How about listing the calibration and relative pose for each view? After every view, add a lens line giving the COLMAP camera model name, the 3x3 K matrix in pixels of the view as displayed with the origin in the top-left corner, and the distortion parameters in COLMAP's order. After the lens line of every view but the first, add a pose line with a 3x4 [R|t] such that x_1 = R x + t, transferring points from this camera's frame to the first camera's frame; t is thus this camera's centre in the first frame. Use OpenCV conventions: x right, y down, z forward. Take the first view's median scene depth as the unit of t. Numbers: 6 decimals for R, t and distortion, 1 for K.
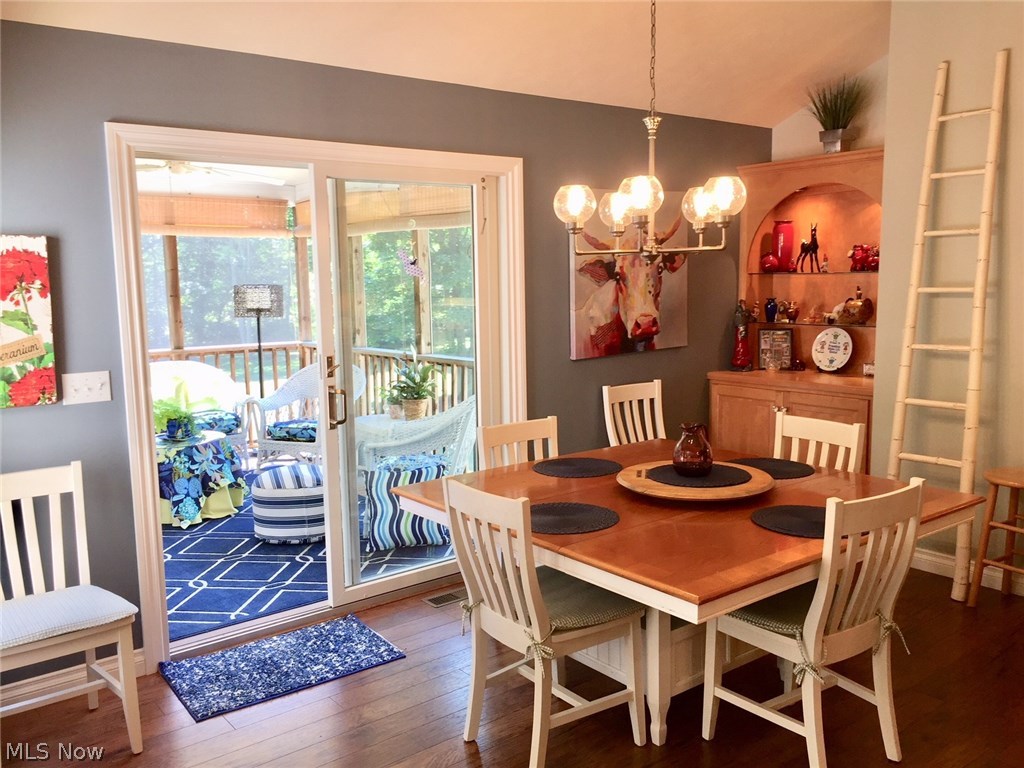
lens RADIAL K [[880.6, 0, 512.0], [0, 880.6, 384.0], [0, 0, 1]] dist [0.044933, -0.004100]
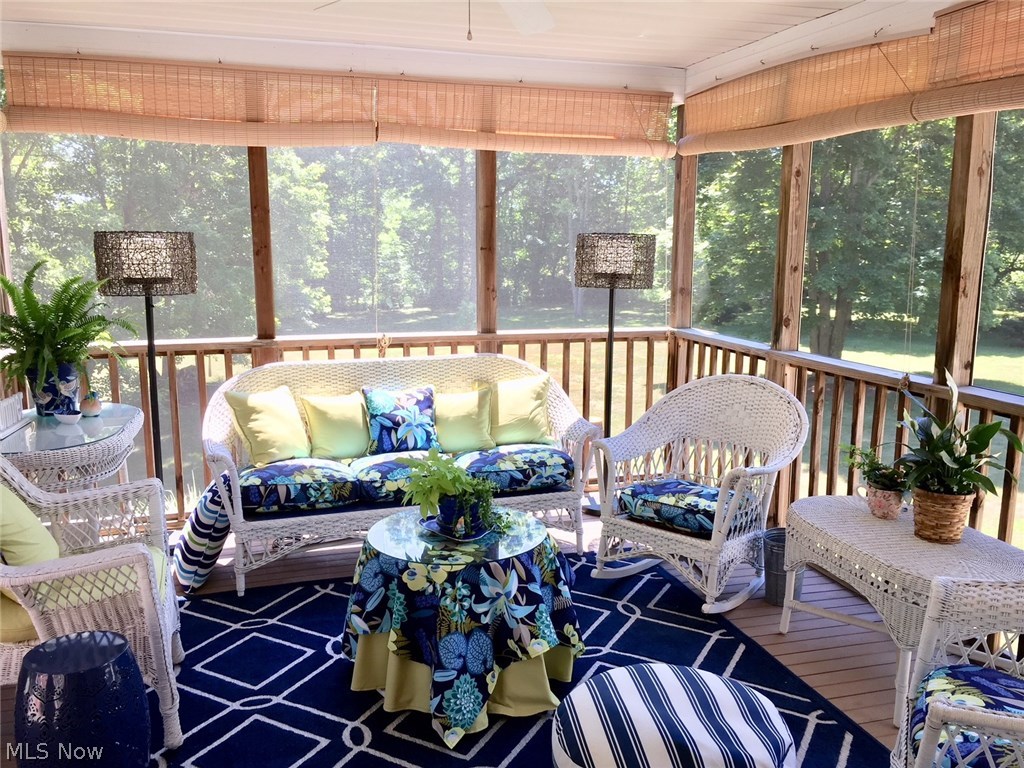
lens RADIAL K [[880.6, 0, 512.0], [0, 880.6, 384.0], [0, 0, 1]] dist [0.044933, -0.004100]
pose [[0.933383, 0.081340, -0.349544, -0.193946], [-0.064562, 0.996144, 0.059406, -0.059738], [0.353028, -0.032881, 0.935035, 0.588674]]
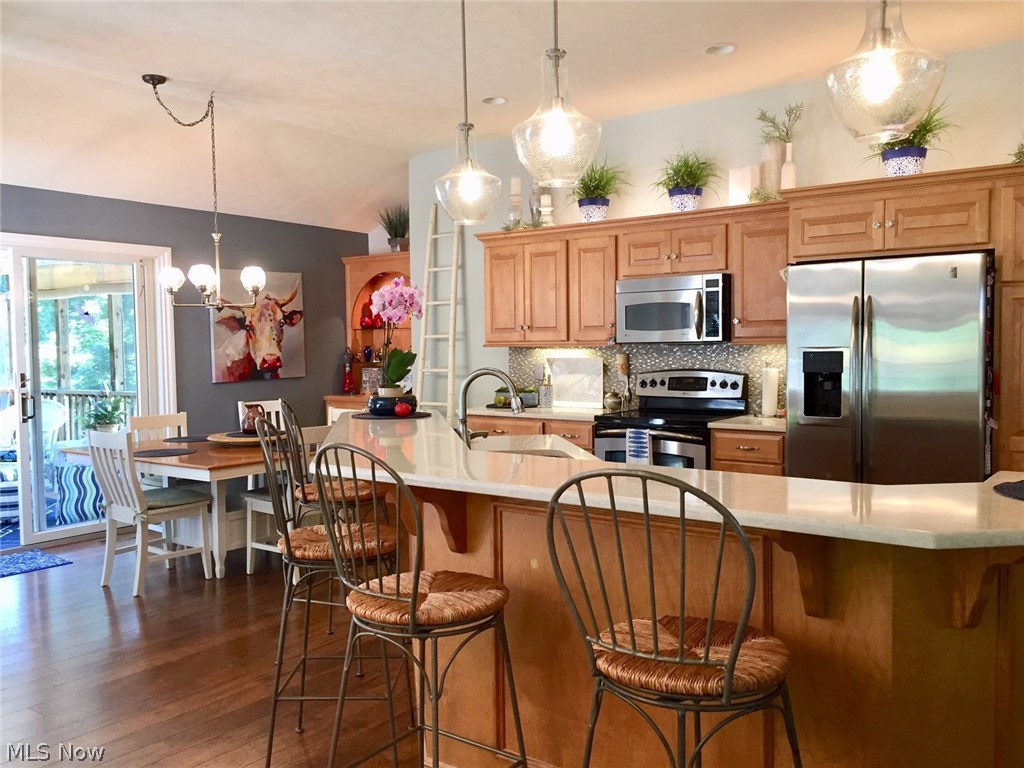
lens RADIAL K [[868.7, 0, 512.0], [0, 868.7, 384.0], [0, 0, 1]] dist [0.080302, -0.098167]
pose [[0.964199, -0.005351, 0.265125, 0.143030], [0.027788, 0.996331, -0.080951, 0.094576], [-0.263719, 0.085420, 0.960810, -0.476626]]
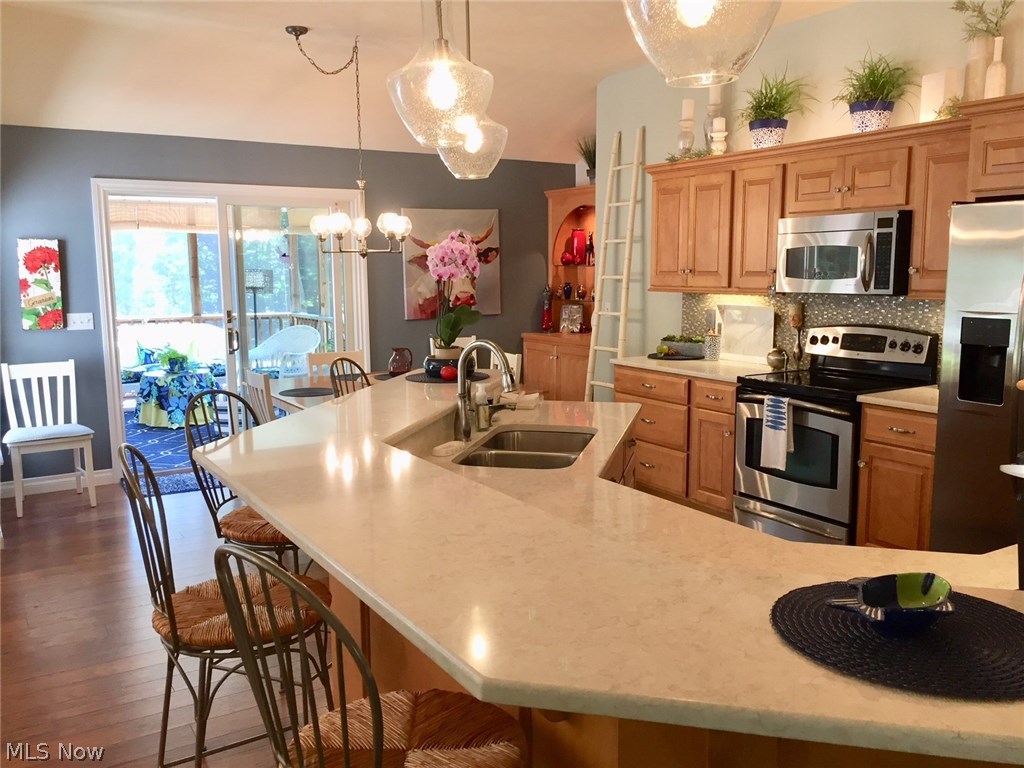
lens RADIAL K [[868.7, 0, 512.0], [0, 868.7, 384.0], [0, 0, 1]] dist [0.080302, -0.098167]
pose [[0.994026, 0.025197, -0.106195, 0.368929], [-0.023926, 0.999626, 0.013223, 0.053338], [0.106489, -0.010604, 0.994257, -0.437373]]
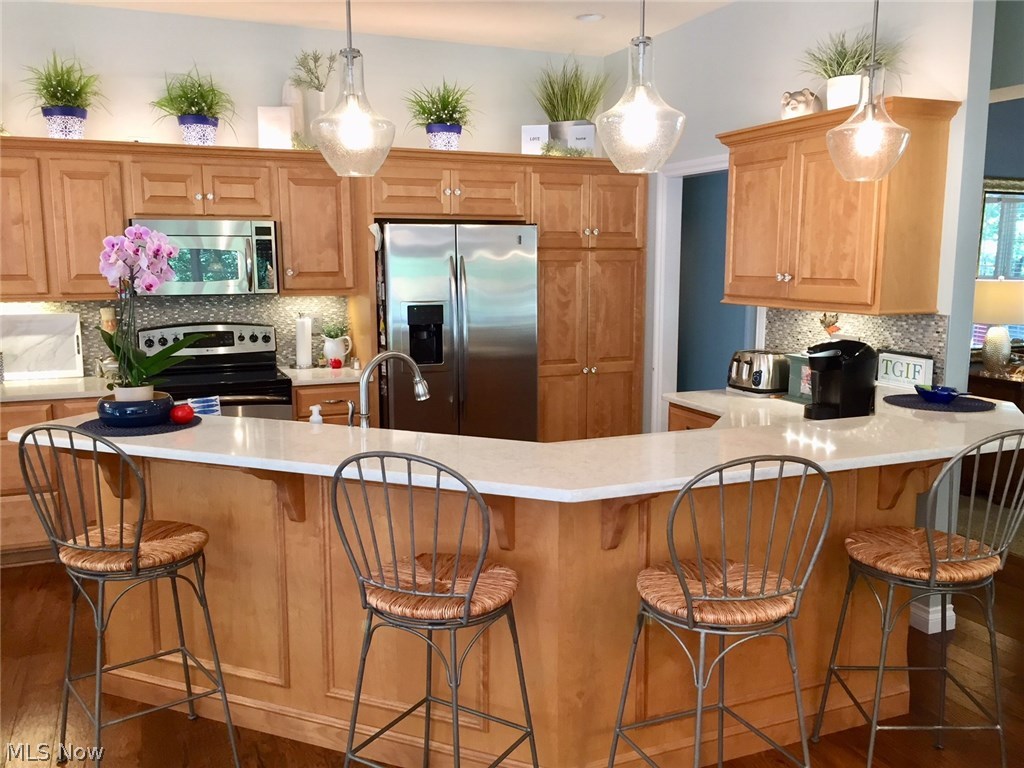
lens RADIAL K [[880.6, 0, 512.0], [0, 880.6, 384.0], [0, 0, 1]] dist [0.044933, -0.004100]
pose [[0.258622, -0.117997, 0.958745, -0.214885], [0.121687, 0.988584, 0.088845, 0.017431], [-0.958283, 0.093689, 0.270028, -0.092648]]
